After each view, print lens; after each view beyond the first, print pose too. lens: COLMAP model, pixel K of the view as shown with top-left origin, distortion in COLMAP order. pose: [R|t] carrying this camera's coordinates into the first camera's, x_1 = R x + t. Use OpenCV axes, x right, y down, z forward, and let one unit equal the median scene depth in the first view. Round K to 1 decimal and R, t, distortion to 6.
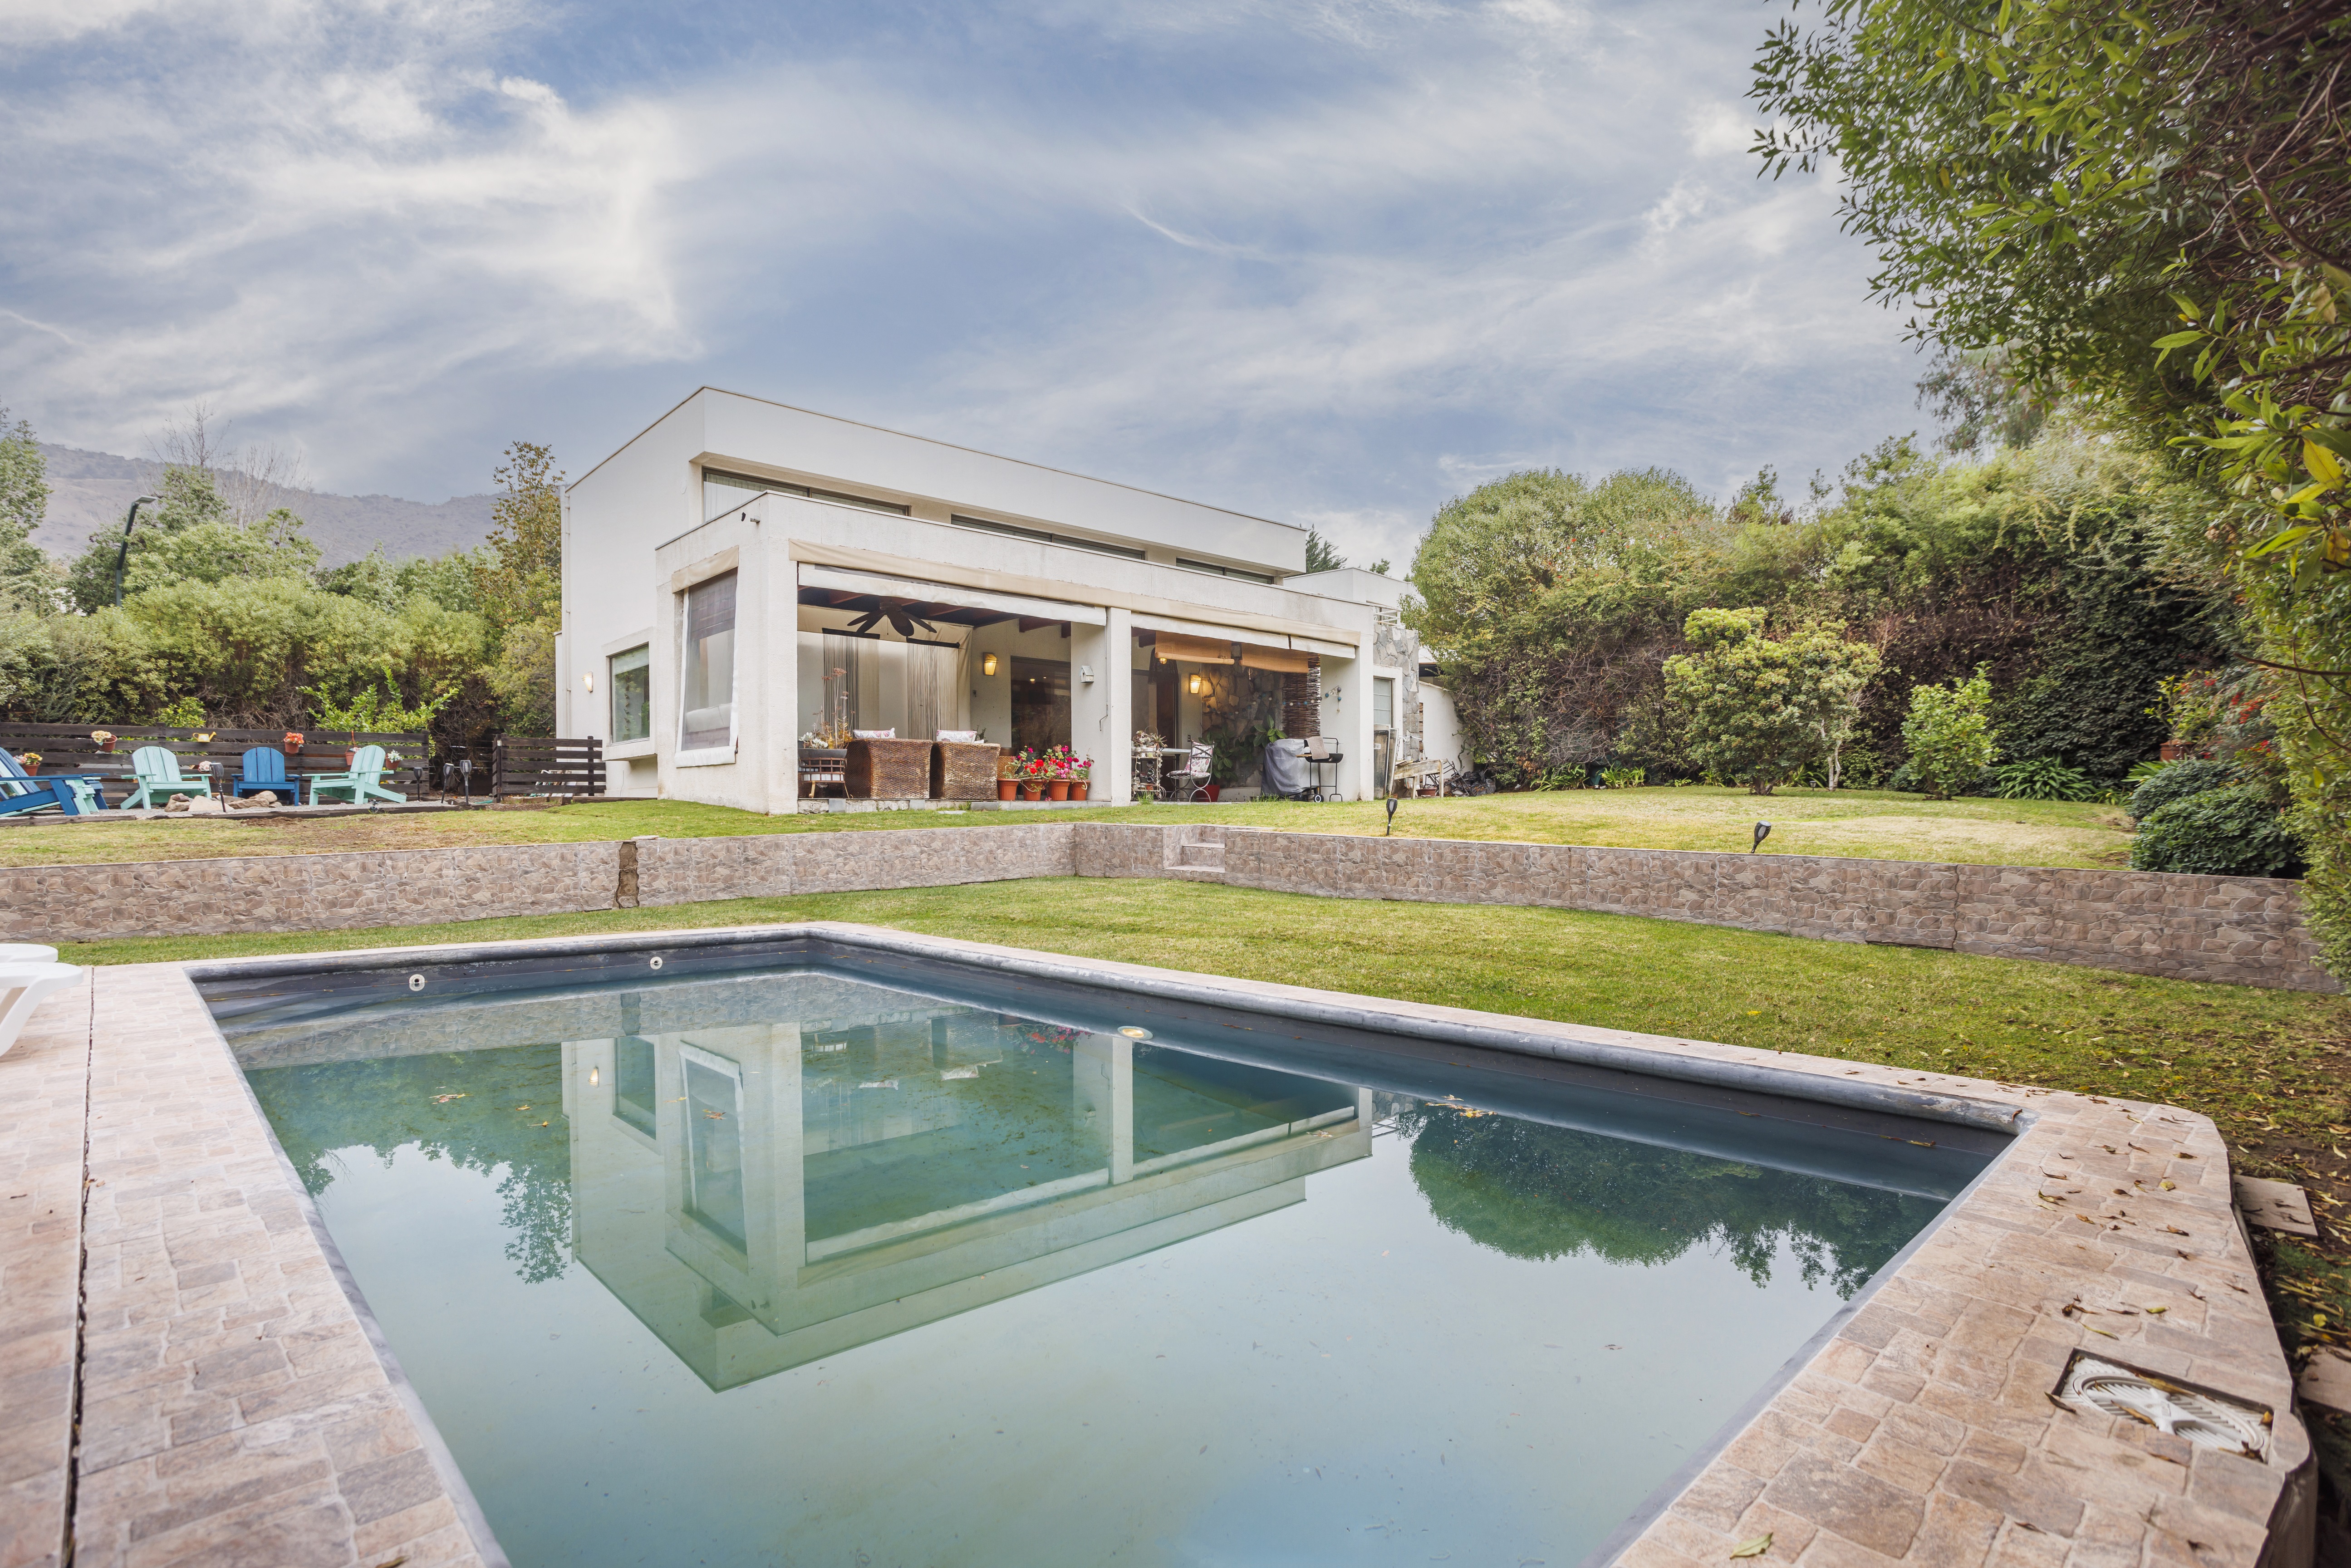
lens RADIAL K [[1145.1, 0, 1177.8], [0, 1145.1, 797.5], [0, 0, 1]] dist [-0.004003, 0.000292]
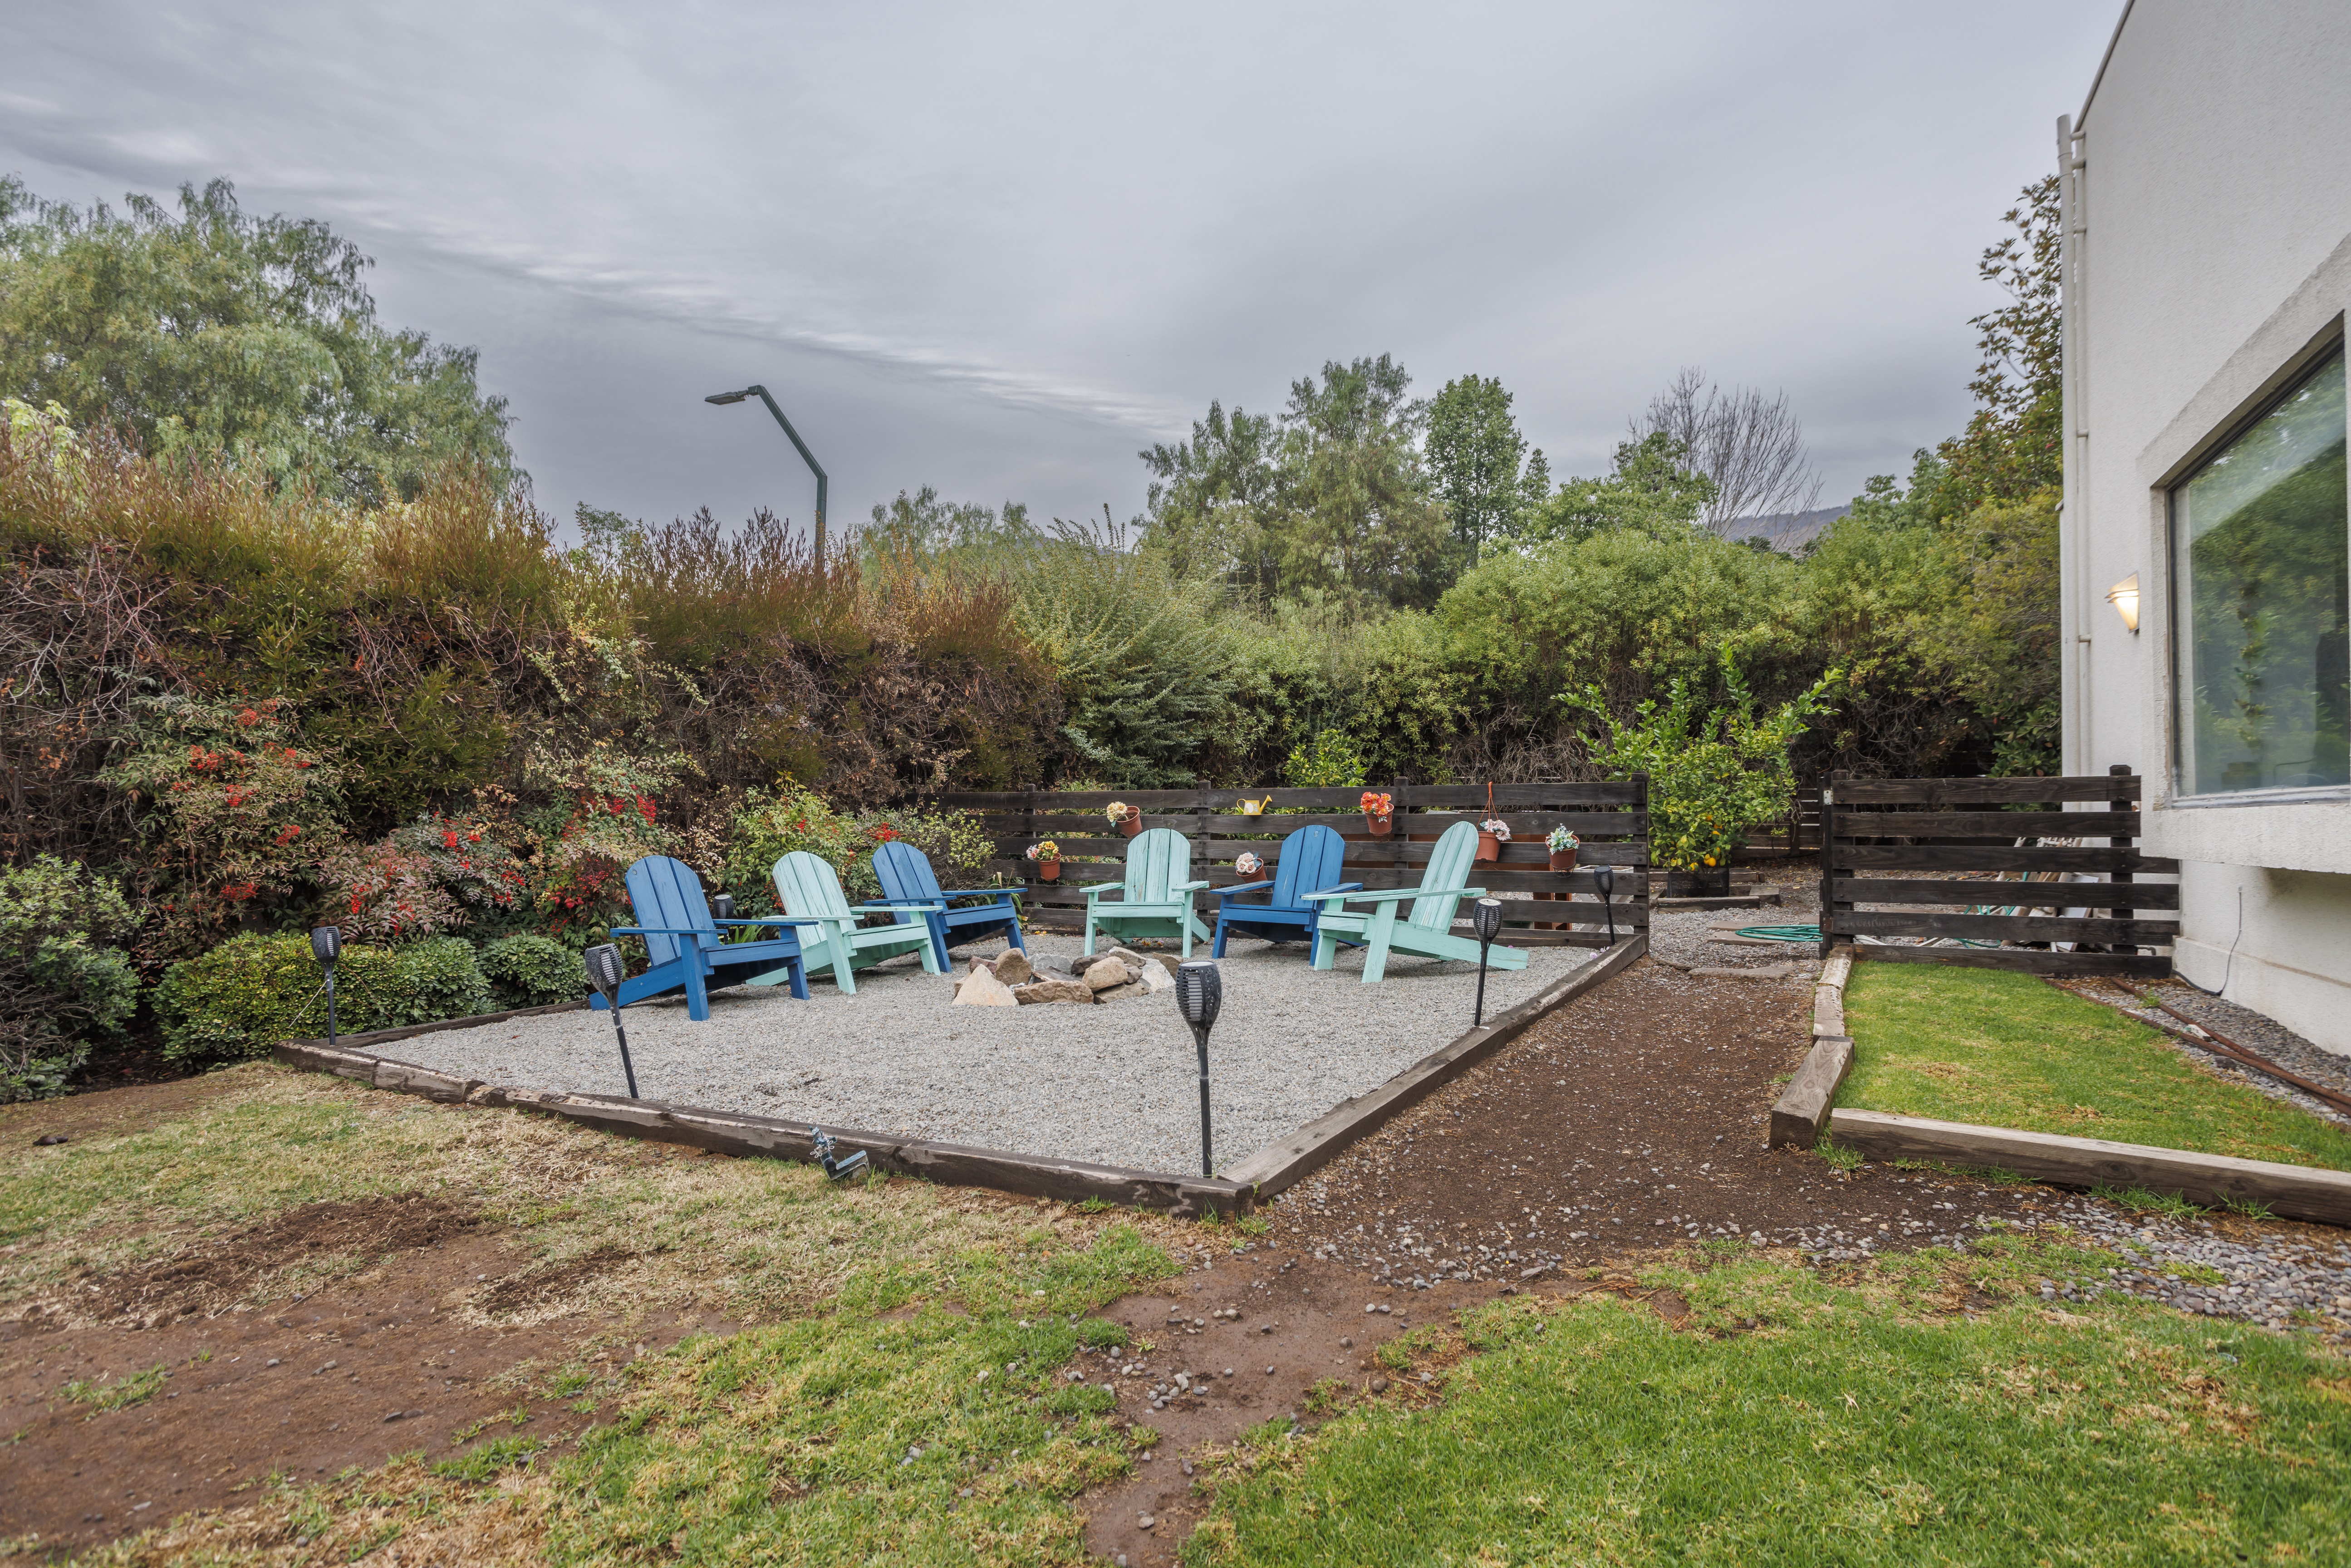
lens RADIAL K [[1145.1, 0, 1179.4], [0, 1145.1, 797.0], [0, 0, 1]] dist [-0.004003, 0.000292]
pose [[0.320838, -0.006694, -0.947110, -0.275623], [0.002724, 0.999977, -0.006145, -0.040675], [0.947130, -0.000608, 0.320849, 0.605452]]
